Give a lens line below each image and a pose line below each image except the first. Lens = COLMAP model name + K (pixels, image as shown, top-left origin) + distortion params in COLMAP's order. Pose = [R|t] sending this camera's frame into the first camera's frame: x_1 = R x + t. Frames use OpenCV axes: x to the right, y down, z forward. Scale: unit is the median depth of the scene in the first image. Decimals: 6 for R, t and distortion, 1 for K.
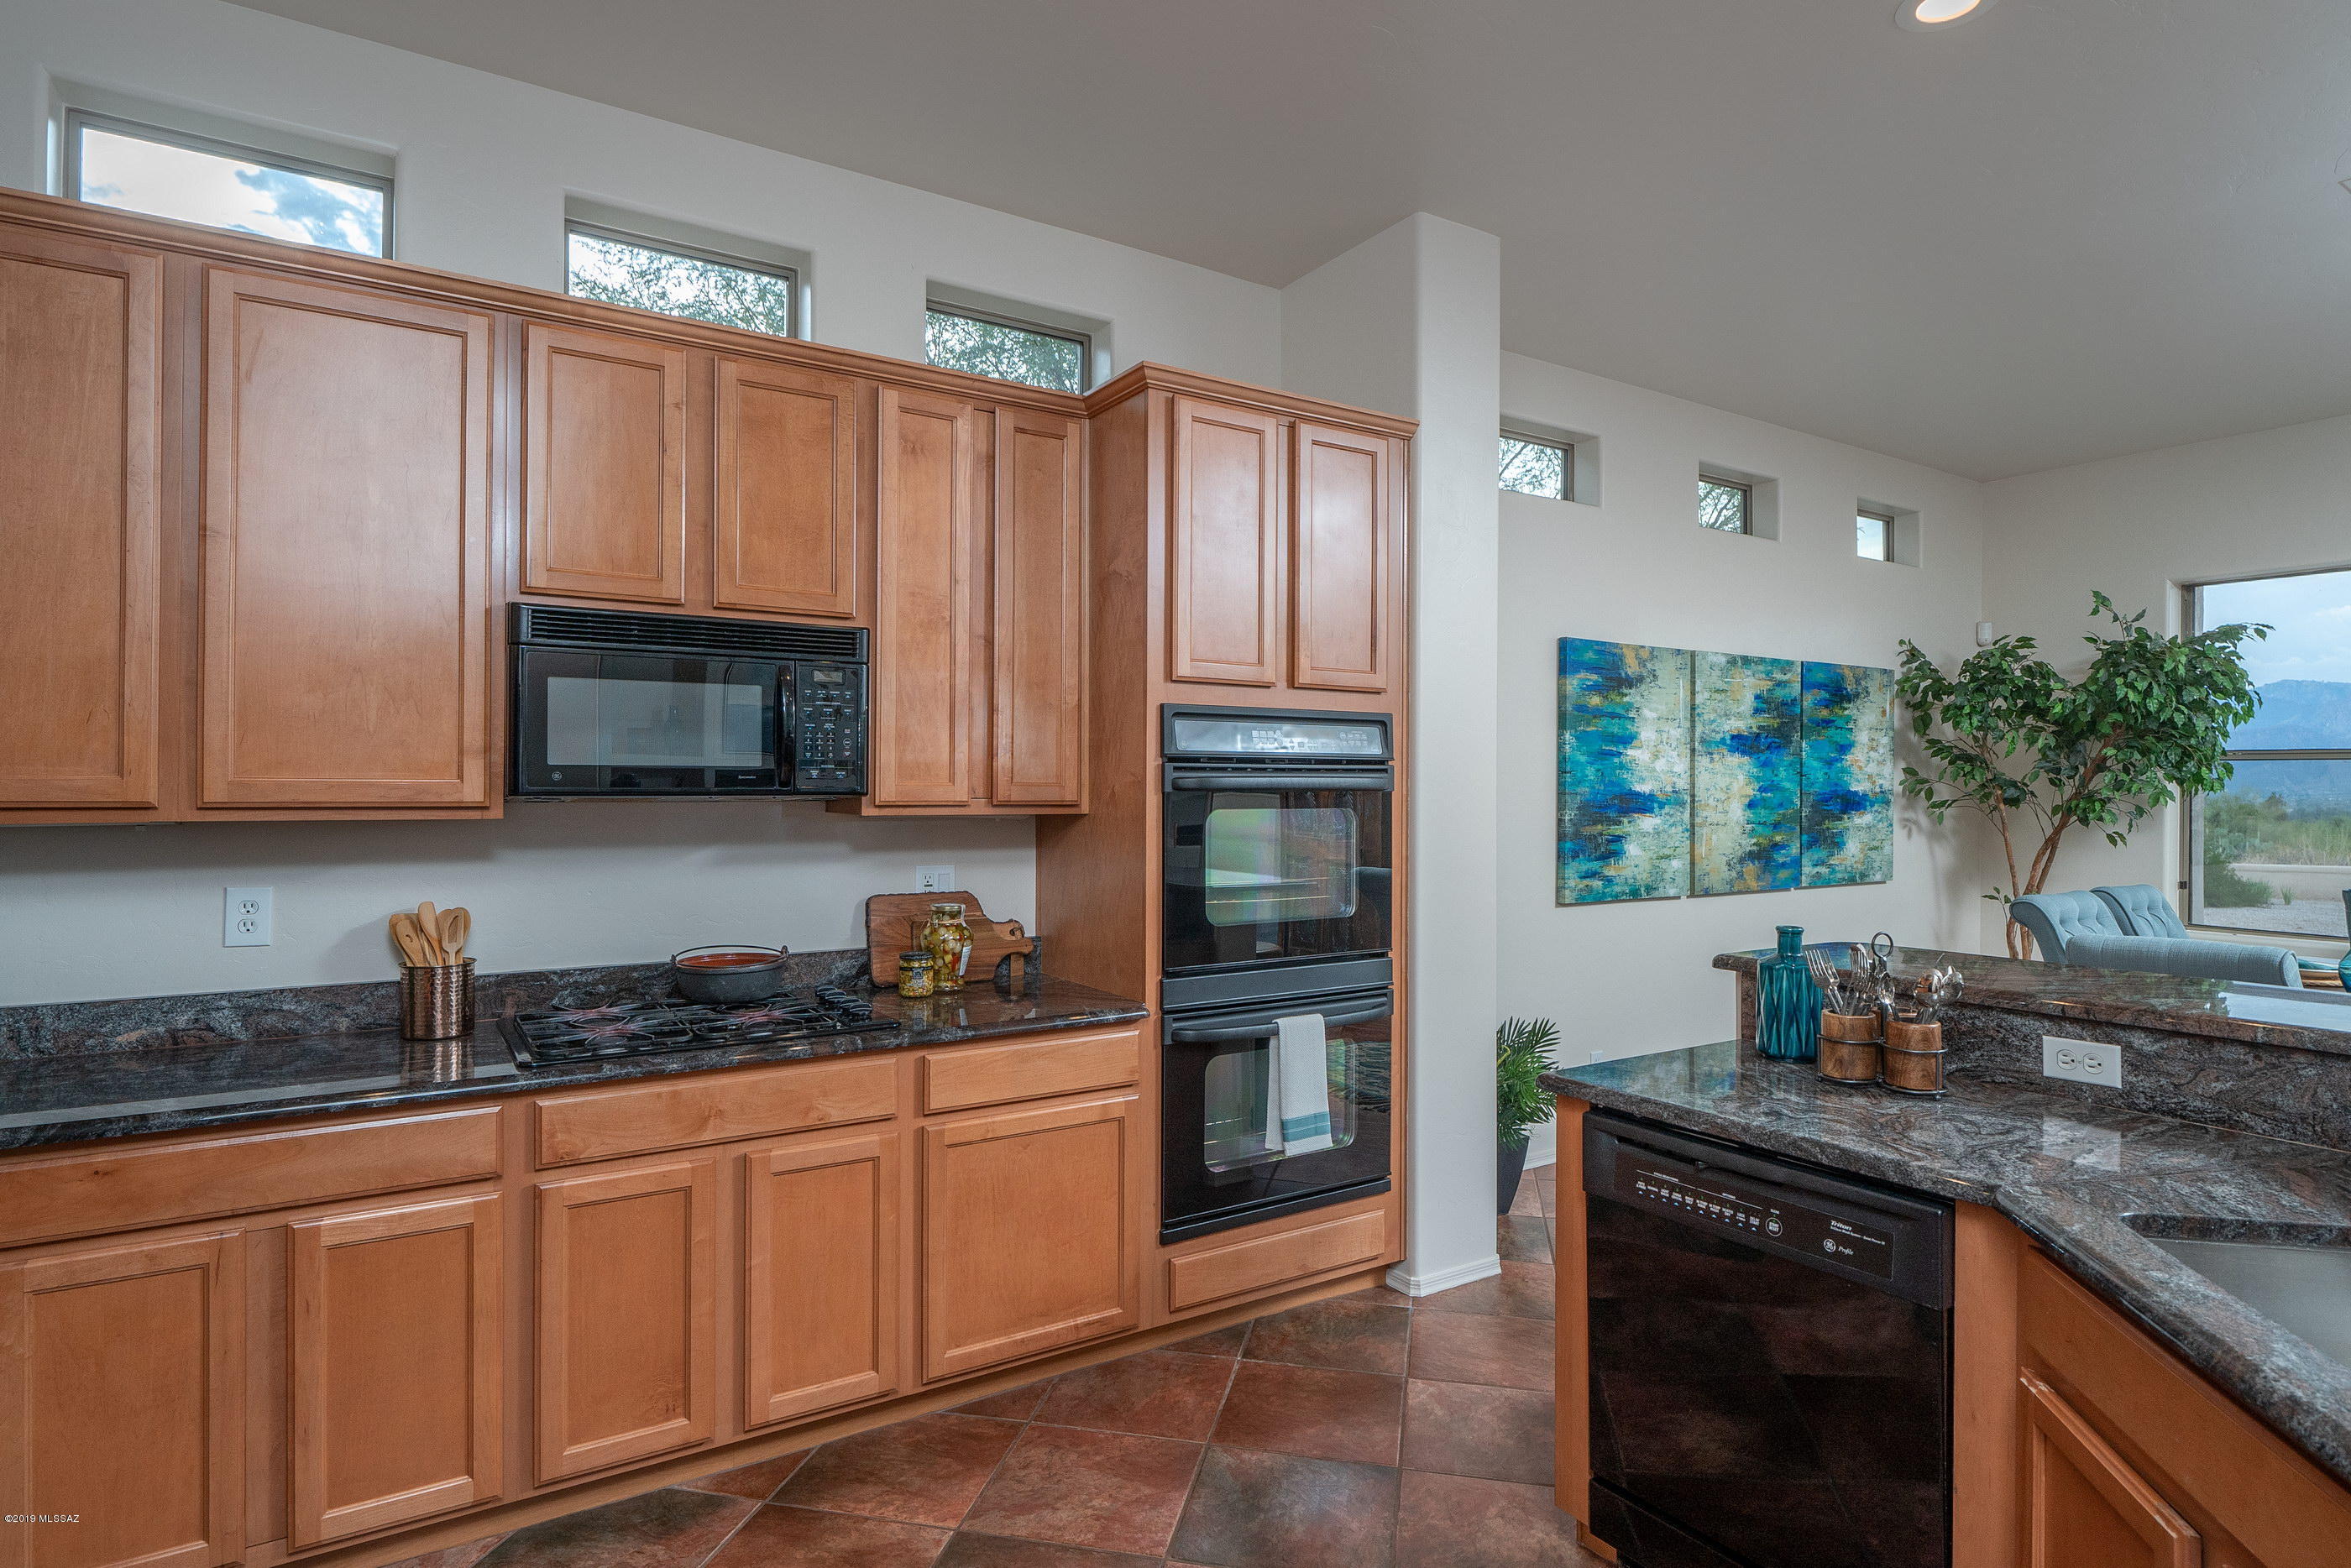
lens RADIAL K [[1241.8, 0, 1196.7], [0, 1241.8, 785.9], [0, 0, 1]] dist [-0.006284, -0.002813]
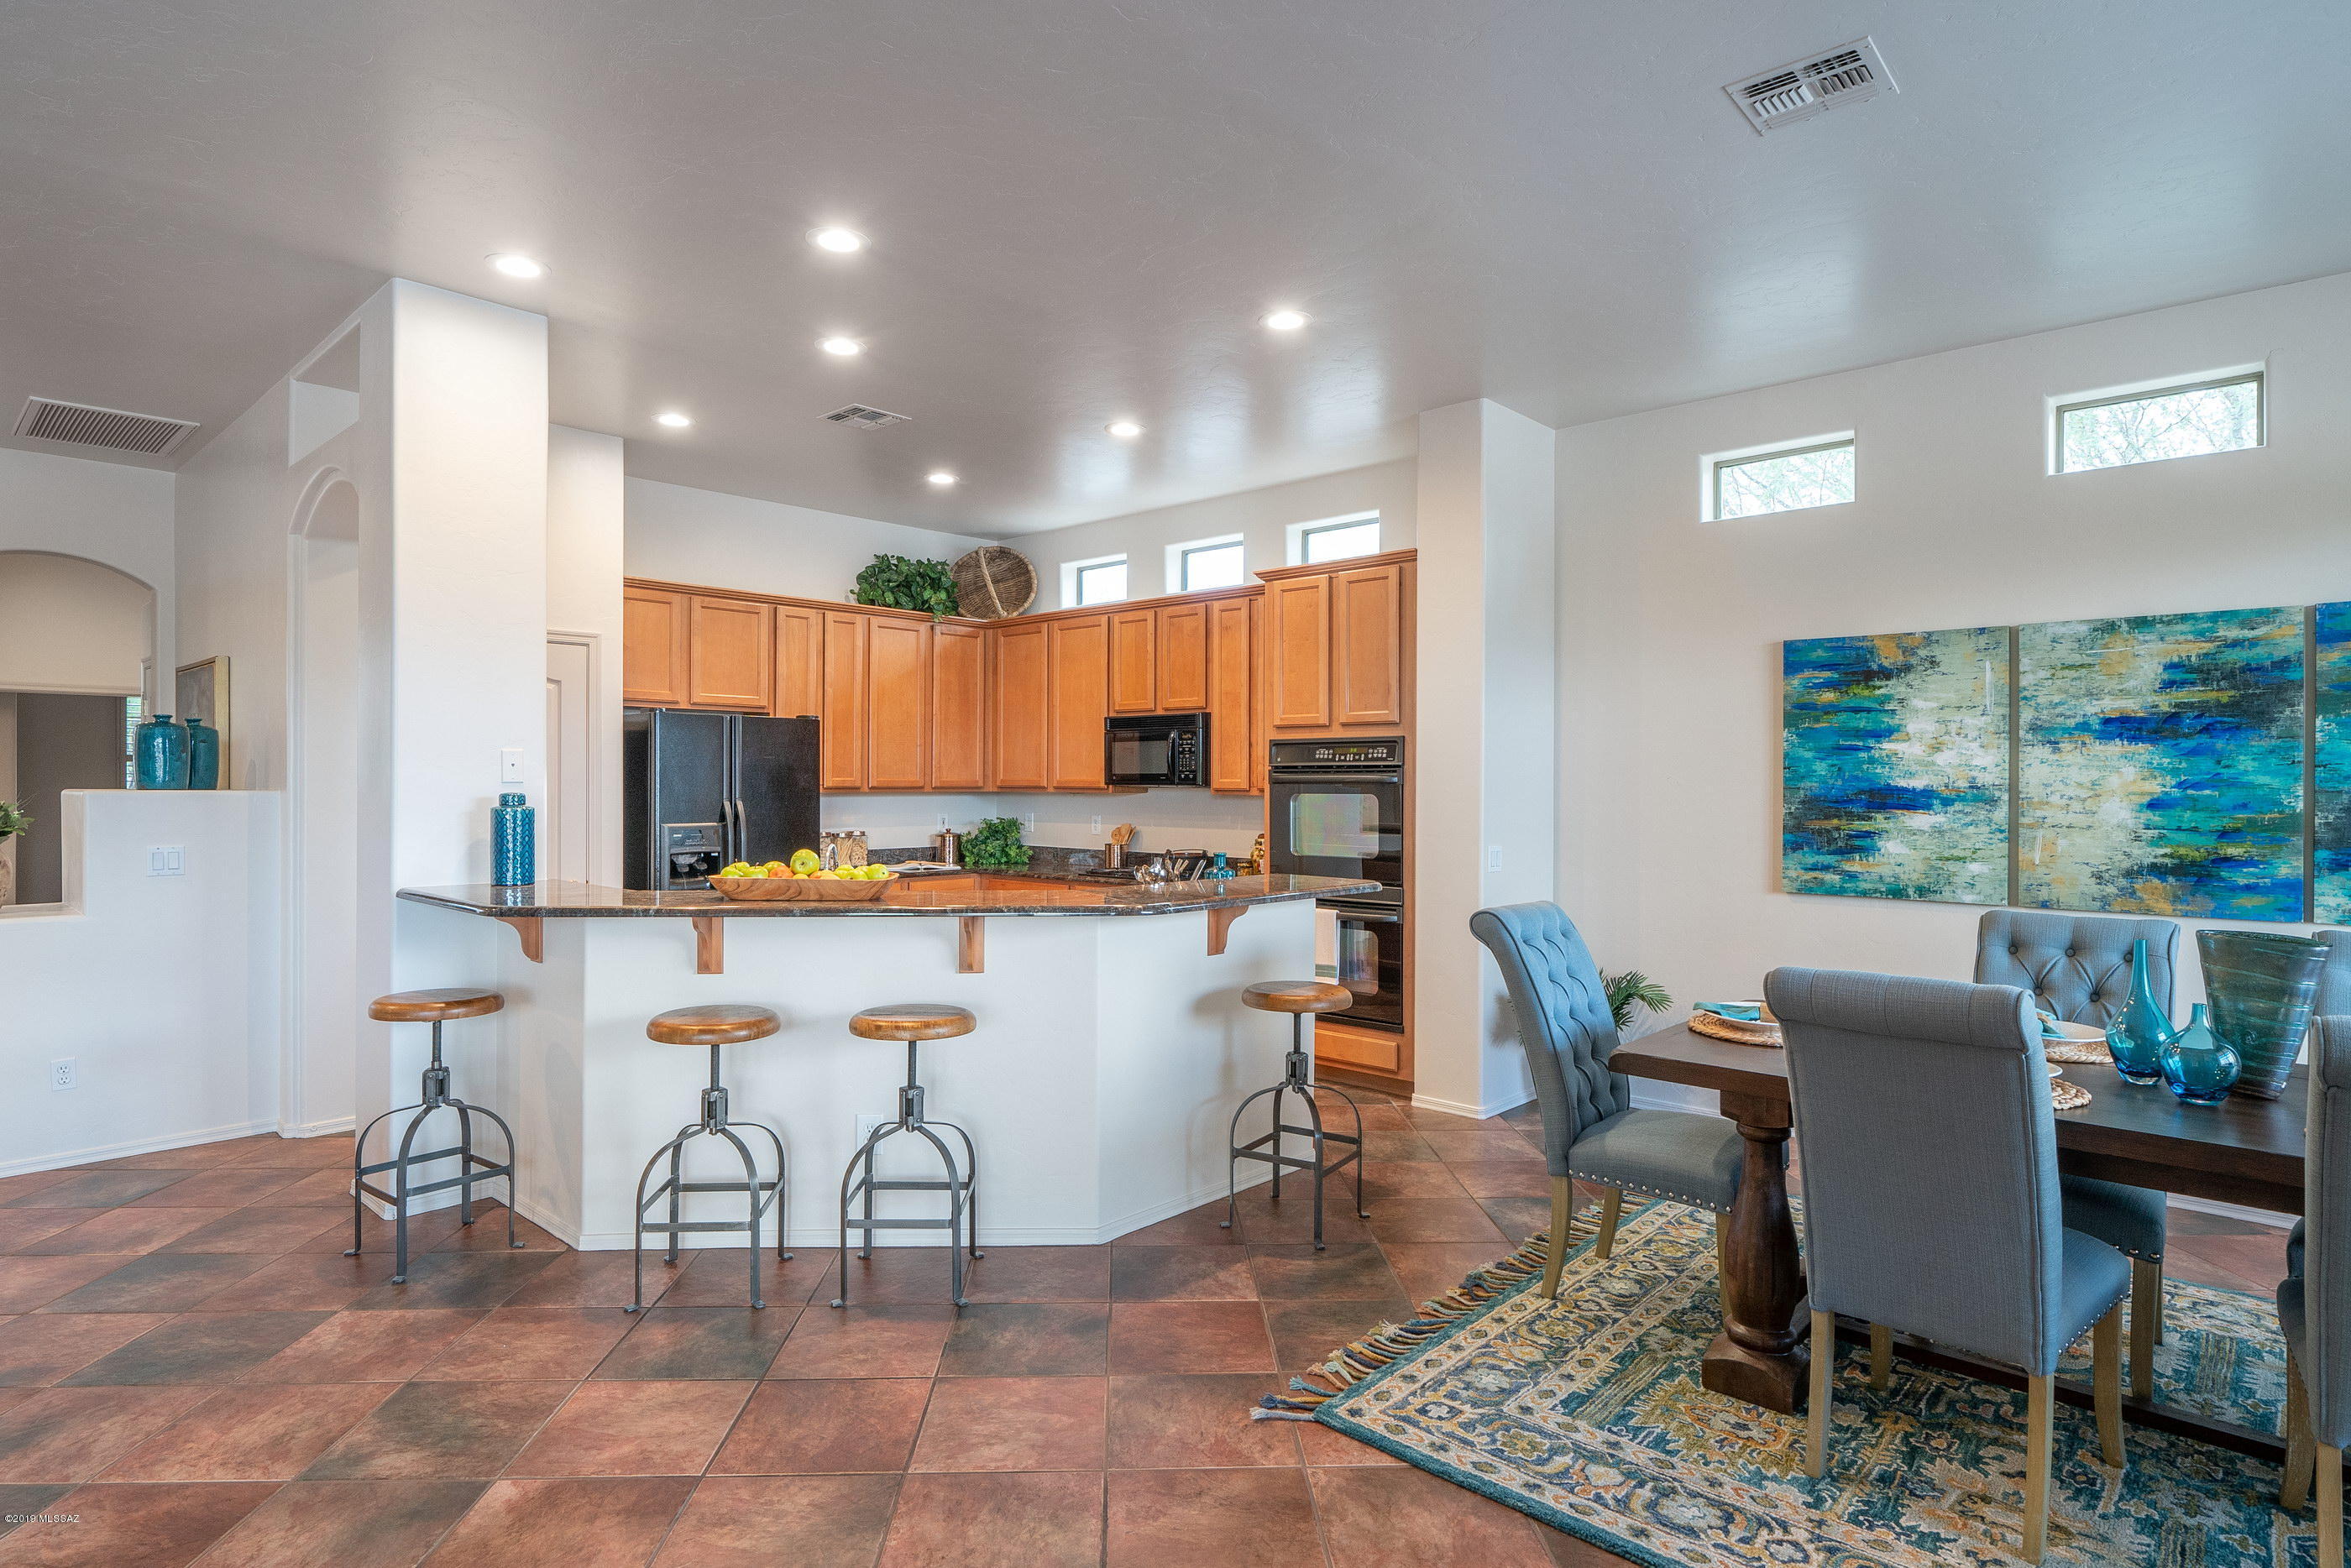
lens RADIAL K [[1241.8, 0, 1162.5], [0, 1241.8, 795.9], [0, 0, 1]] dist [-0.006284, -0.002813]
pose [[0.248484, 0.010664, -0.968577, 1.082869], [-0.000668, 0.999941, 0.010838, 0.001498], [0.968636, -0.002046, 0.248477, 0.202510]]
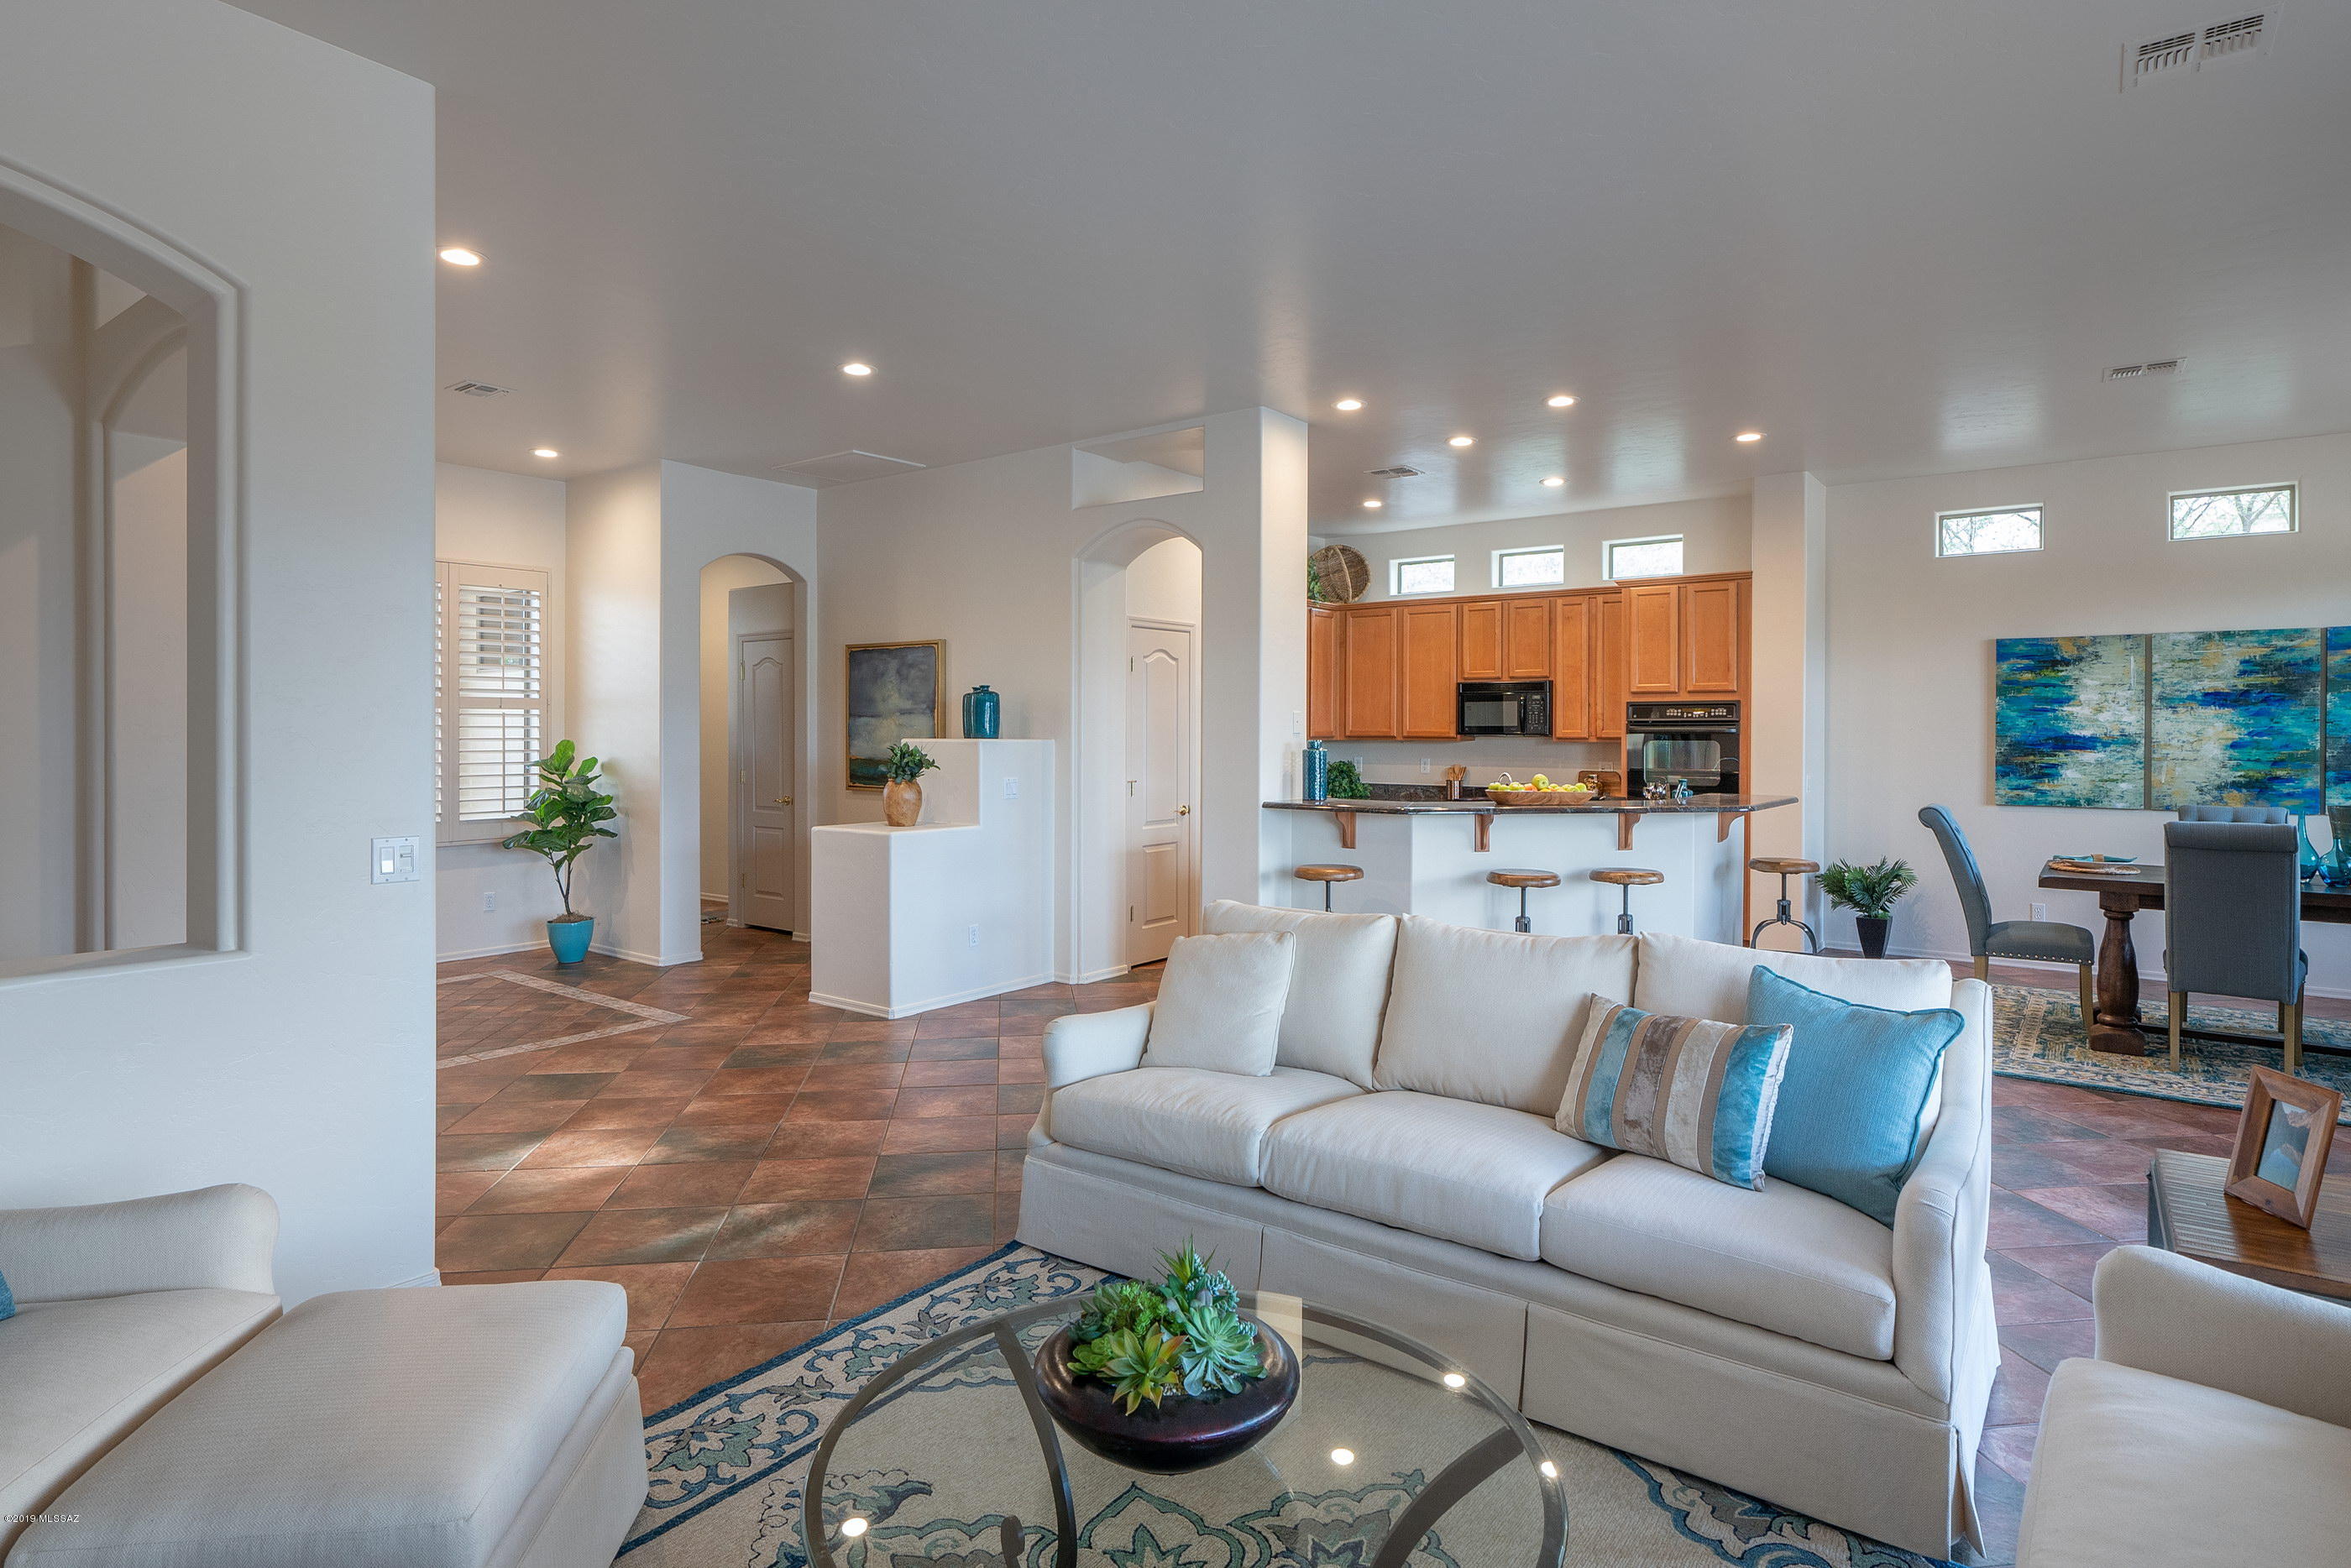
lens RADIAL K [[1241.8, 0, 1306.1], [0, 1241.8, 751.8], [0, 0, 1]] dist [-0.006284, -0.002813]
pose [[0.384853, 0.012936, -0.922887, 1.307173], [0.000283, 0.999900, 0.014133, 0.003261], [0.922978, -0.005700, 0.384811, -0.406056]]
